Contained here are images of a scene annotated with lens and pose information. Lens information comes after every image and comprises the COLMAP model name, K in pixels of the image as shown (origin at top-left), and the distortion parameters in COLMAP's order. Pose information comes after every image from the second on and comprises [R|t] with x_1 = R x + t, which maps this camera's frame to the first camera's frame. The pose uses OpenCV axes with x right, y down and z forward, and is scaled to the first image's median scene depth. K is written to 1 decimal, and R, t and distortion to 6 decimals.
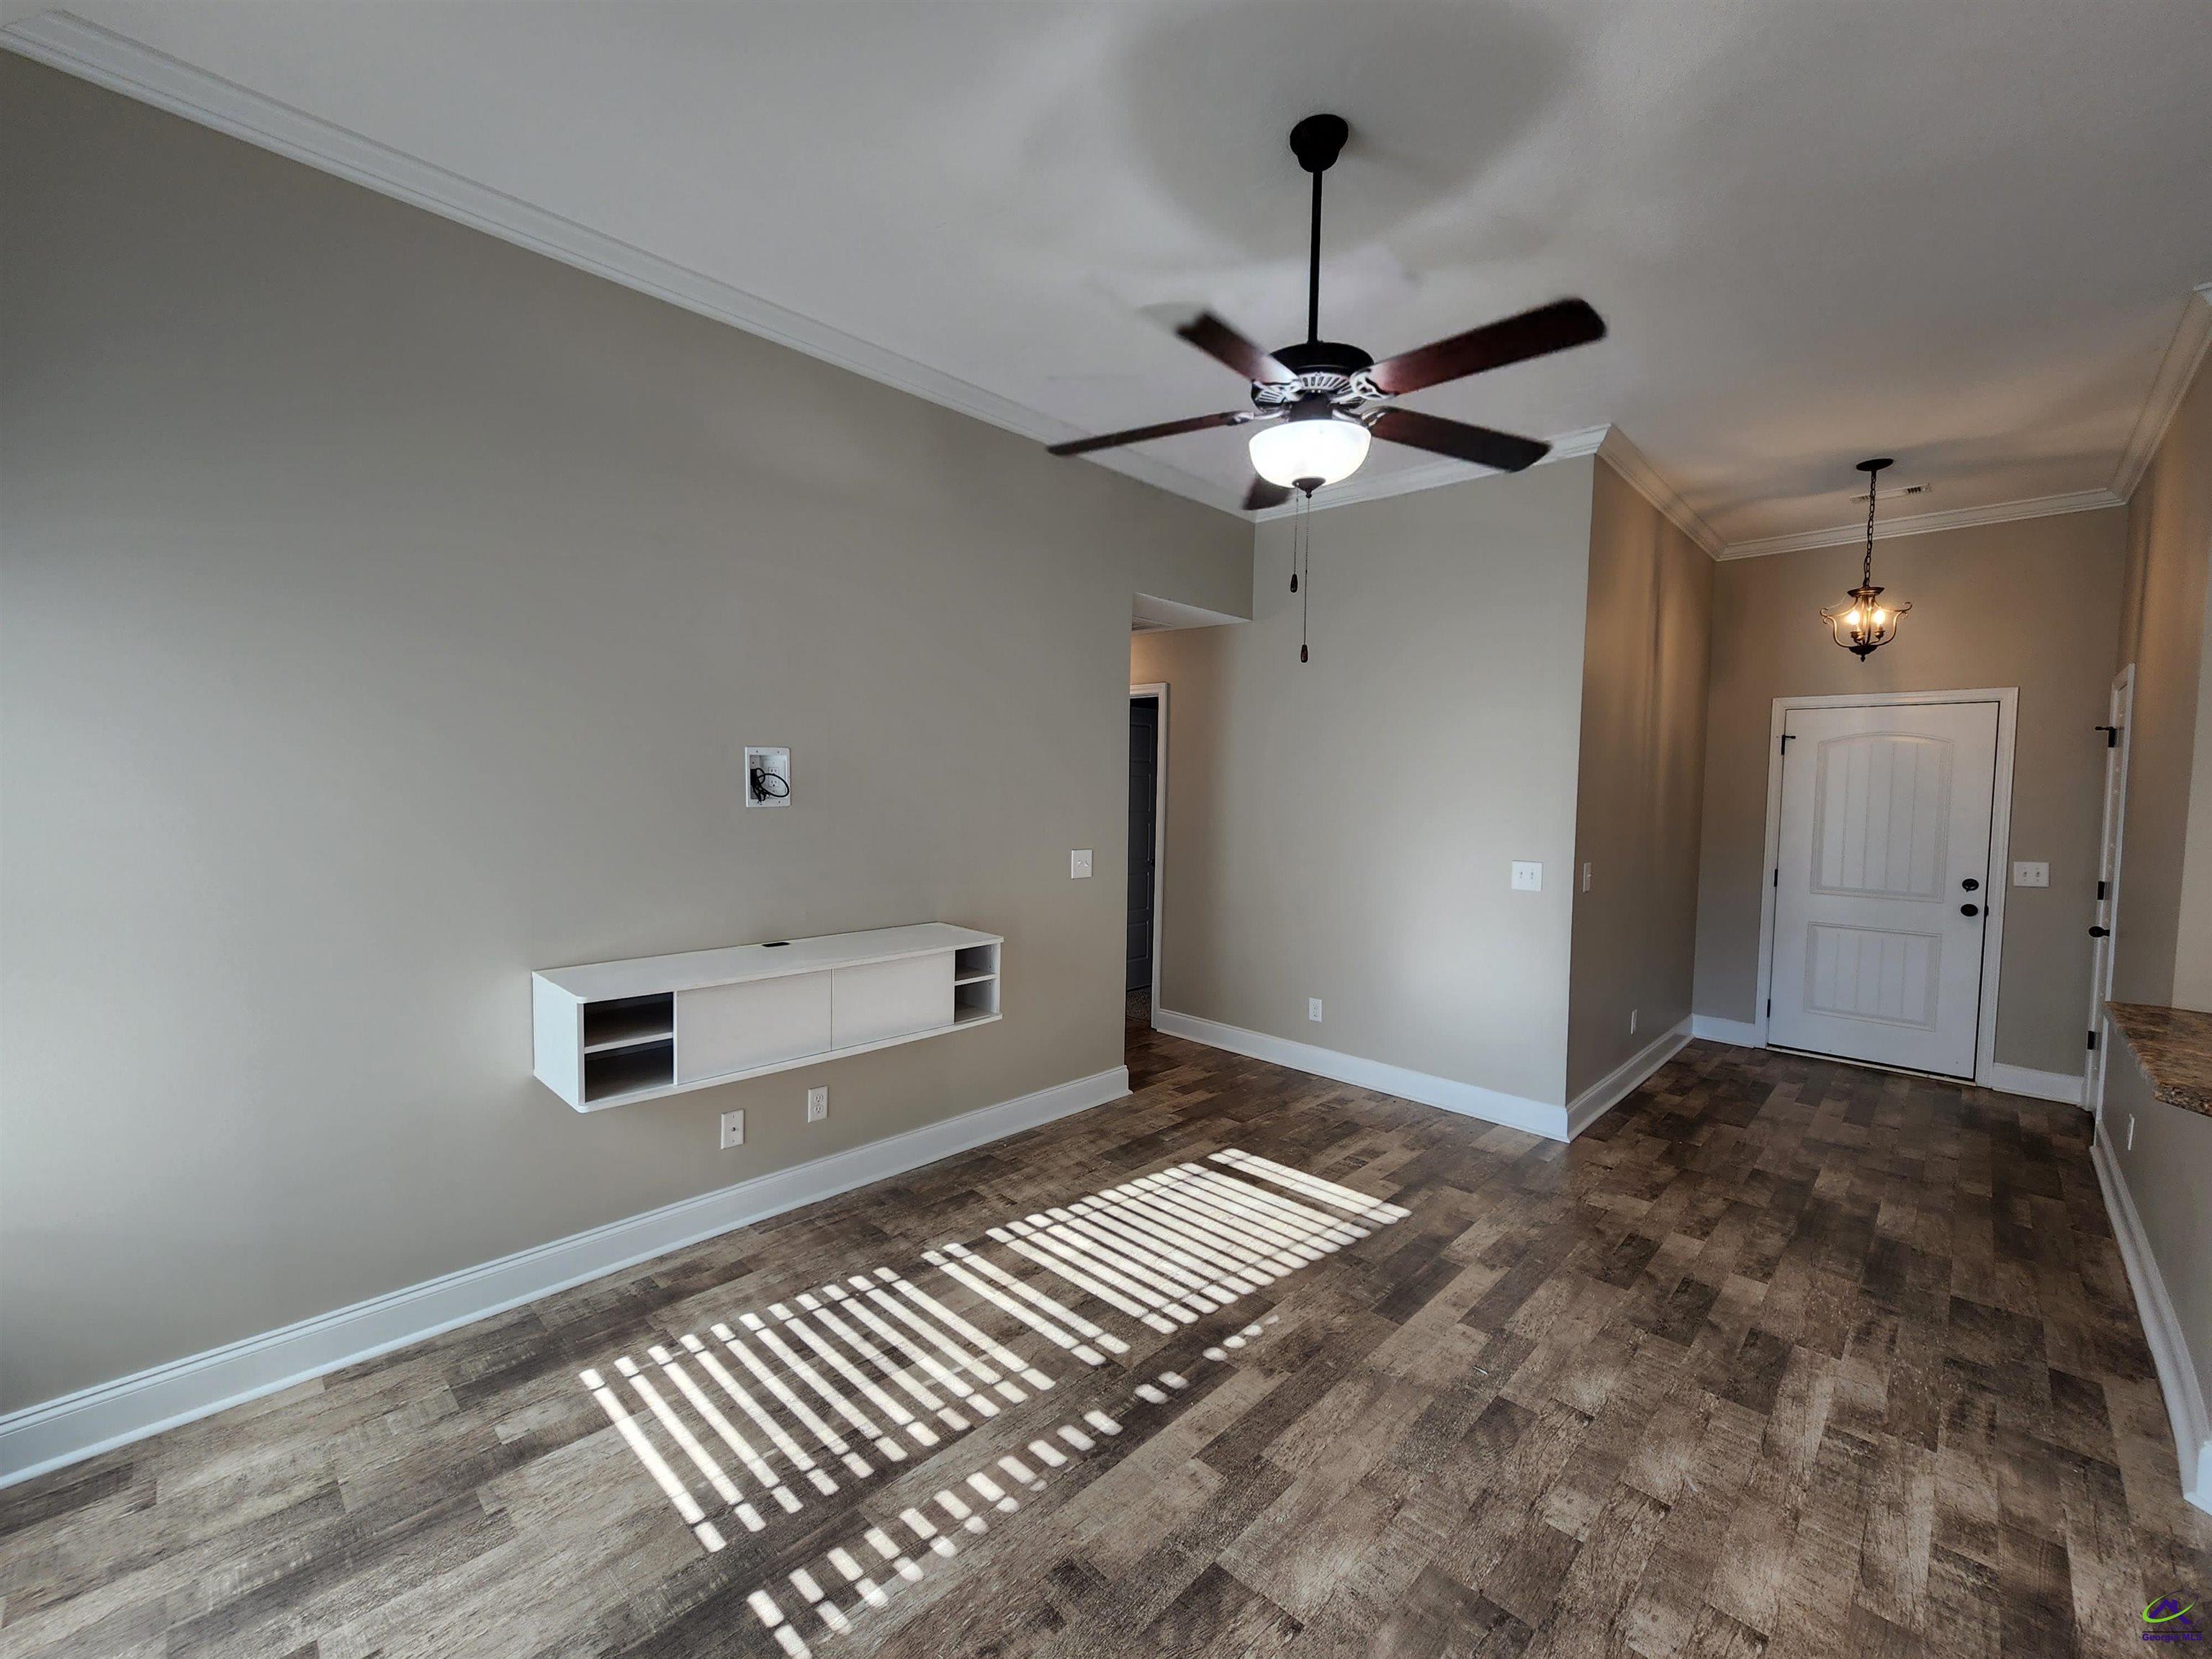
lens RADIAL K [[914.9, 0, 1090.8], [0, 914.9, 818.8], [0, 0, 1]] dist [-0.000024, -0.000619]
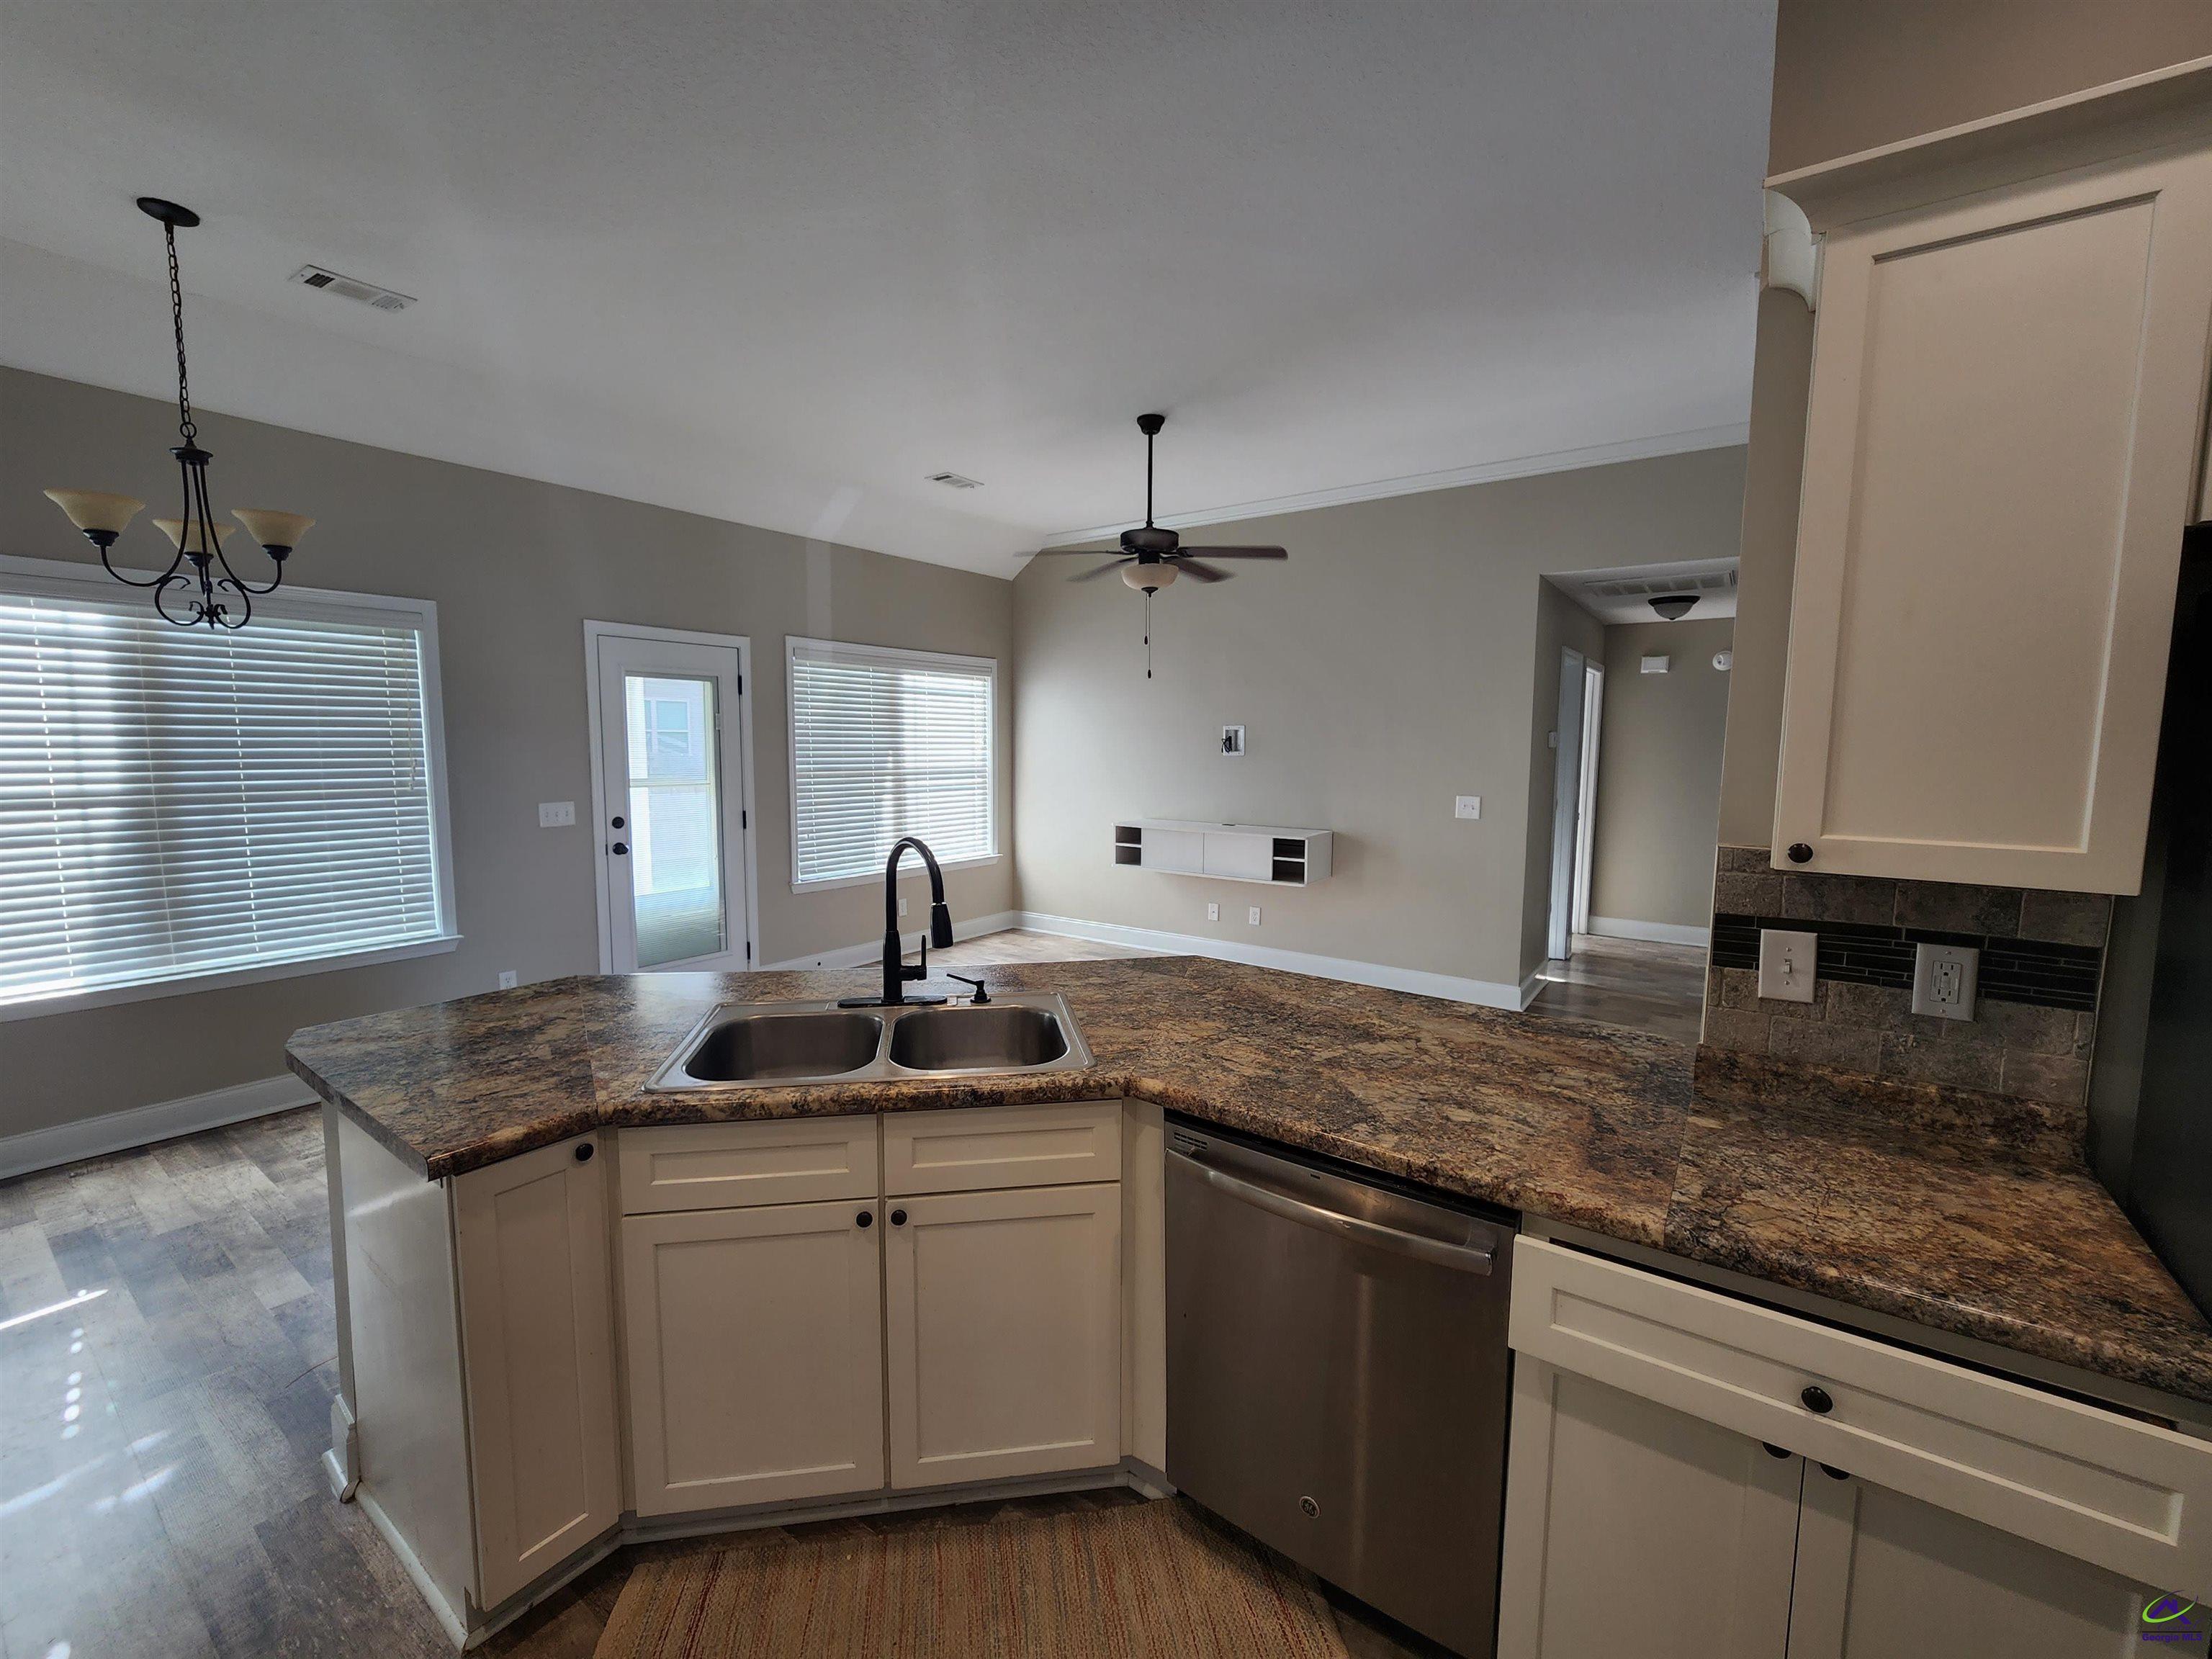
lens RADIAL K [[914.9, 0, 1090.7], [0, 914.9, 836.8], [0, 0, 1]] dist [-0.000024, -0.000619]
pose [[0.132319, 0.089883, -0.987123, 1.748270], [-0.041121, 0.995520, 0.085135, 0.006620], [0.990354, 0.029327, 0.135423, 0.474863]]
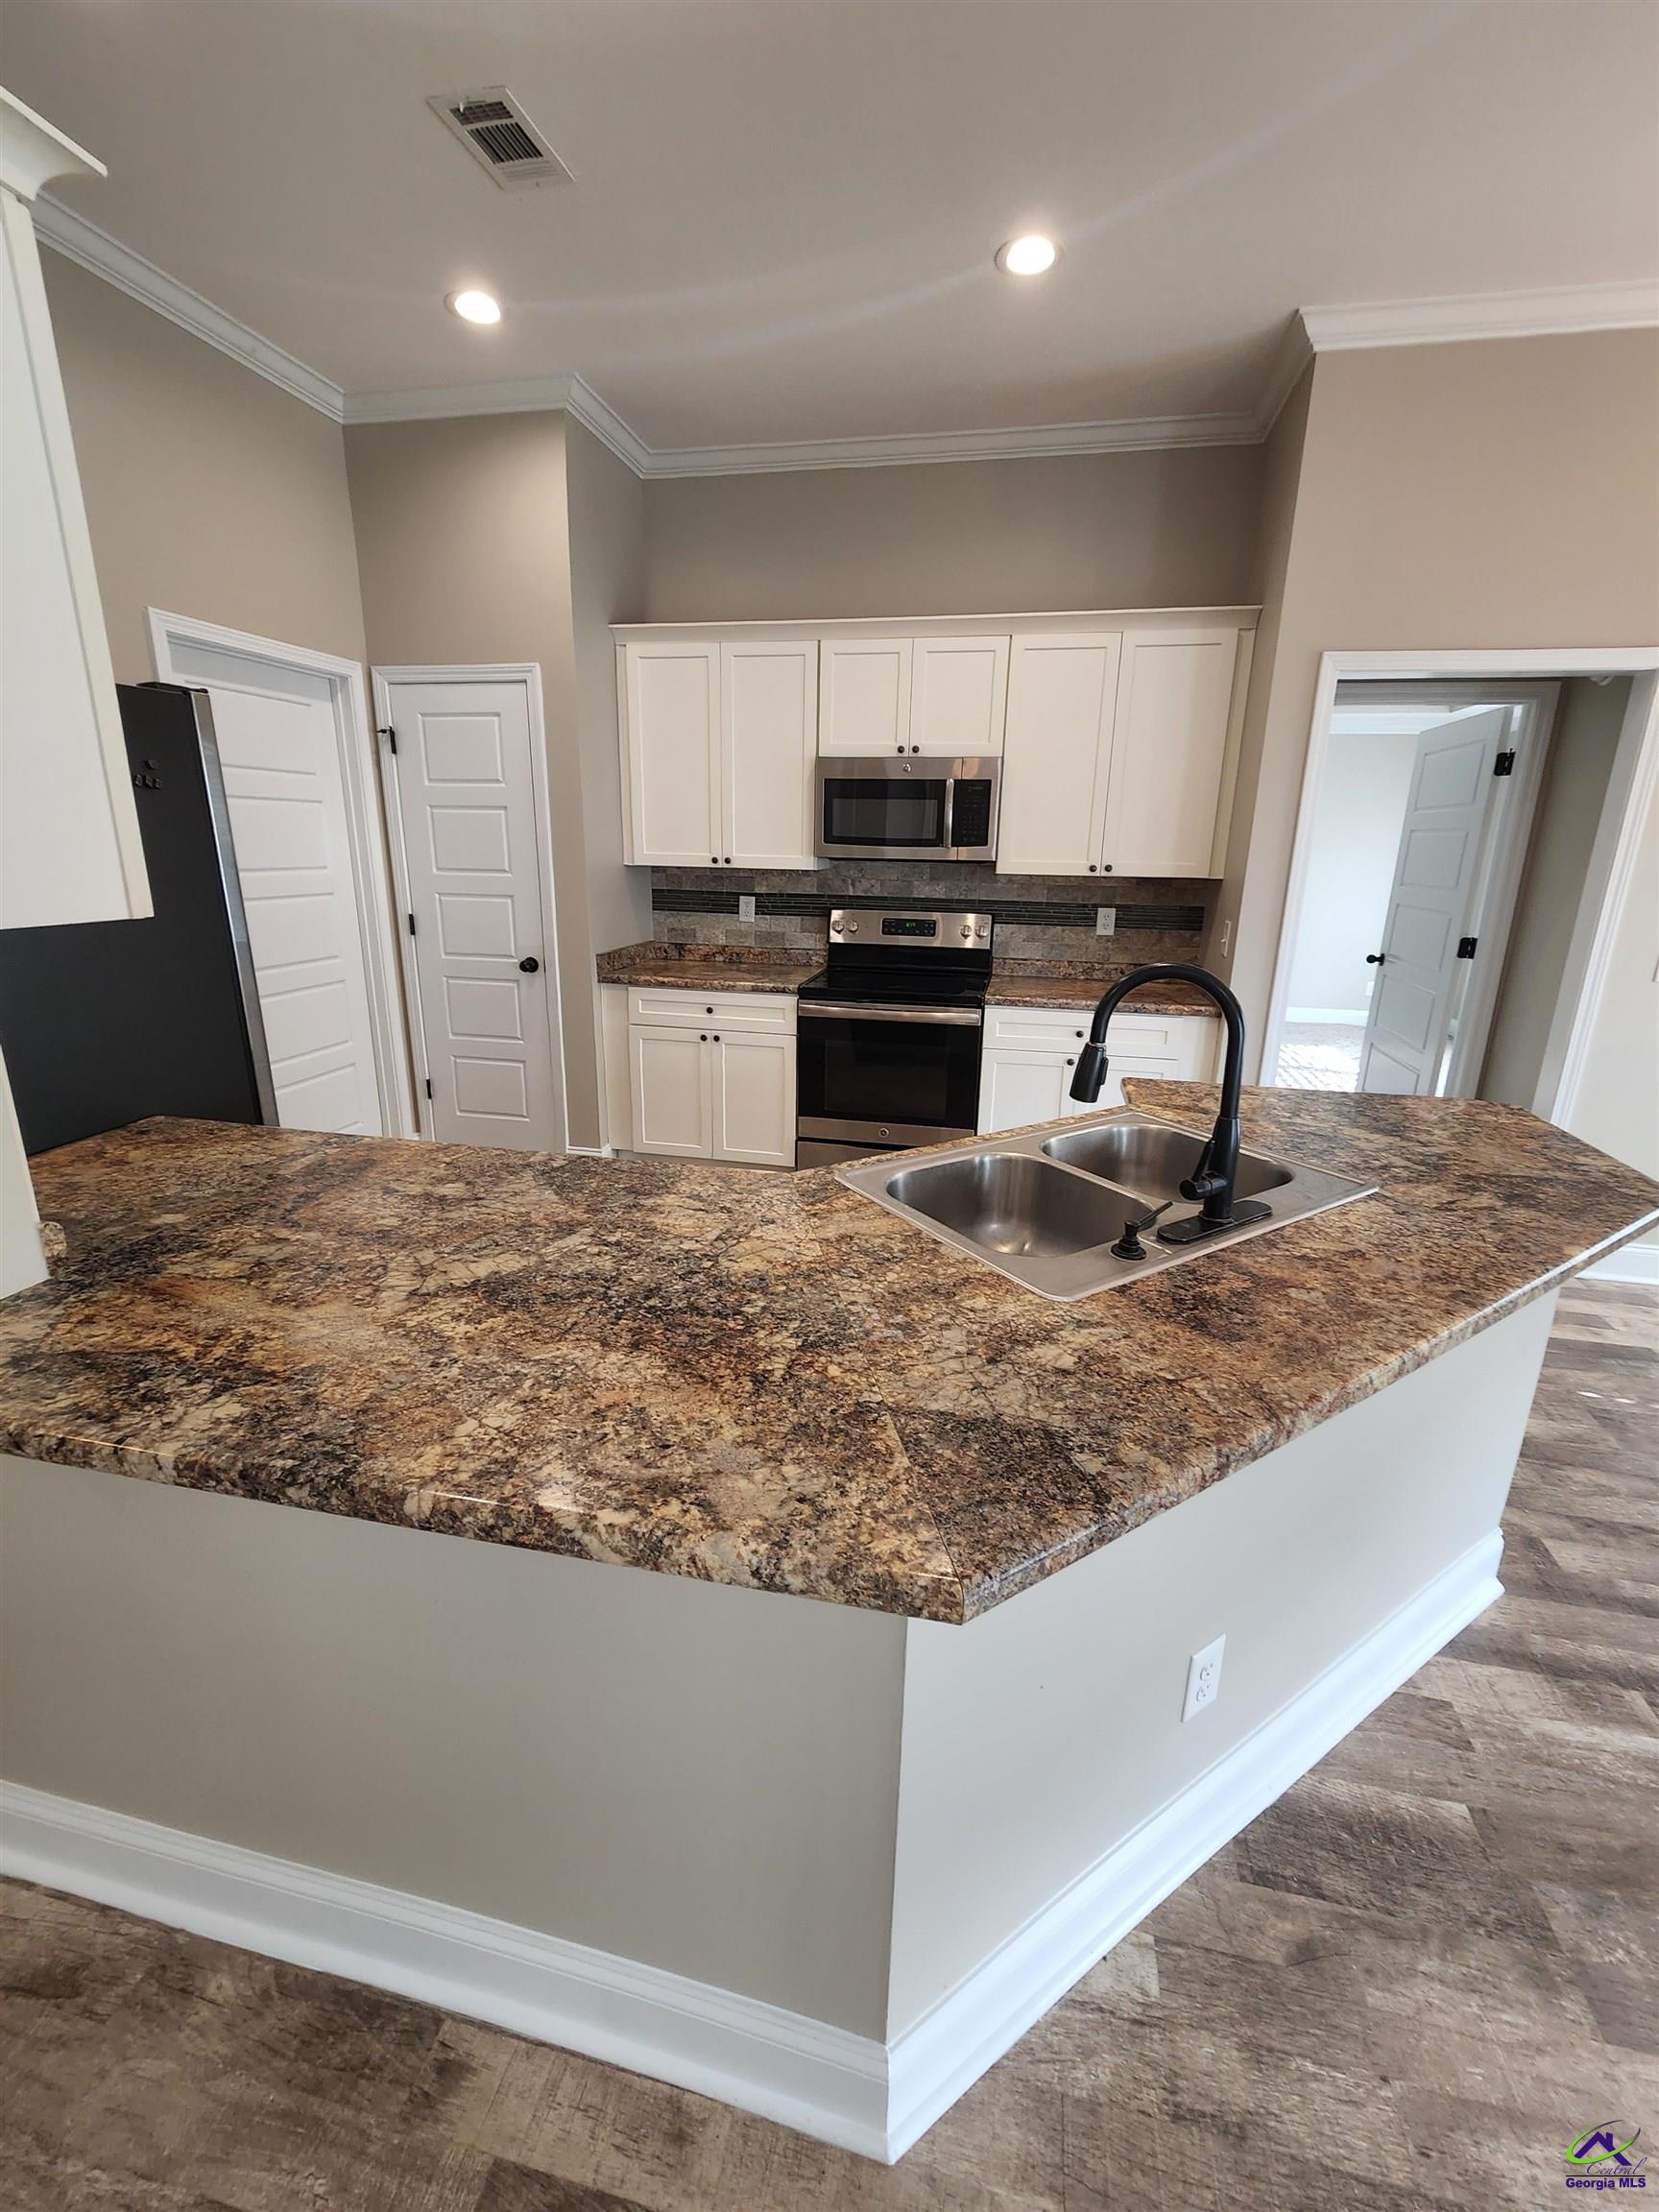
lens RADIAL K [[914.9, 0, 838.7], [0, 914.9, 1089.9], [0, 0, 1]] dist [-0.000024, -0.000619]
pose [[-0.534550, -0.253569, 0.806201, 0.680386], [0.002639, 0.953423, 0.301624, -0.010454], [-0.845133, 0.163361, -0.508983, 0.854206]]
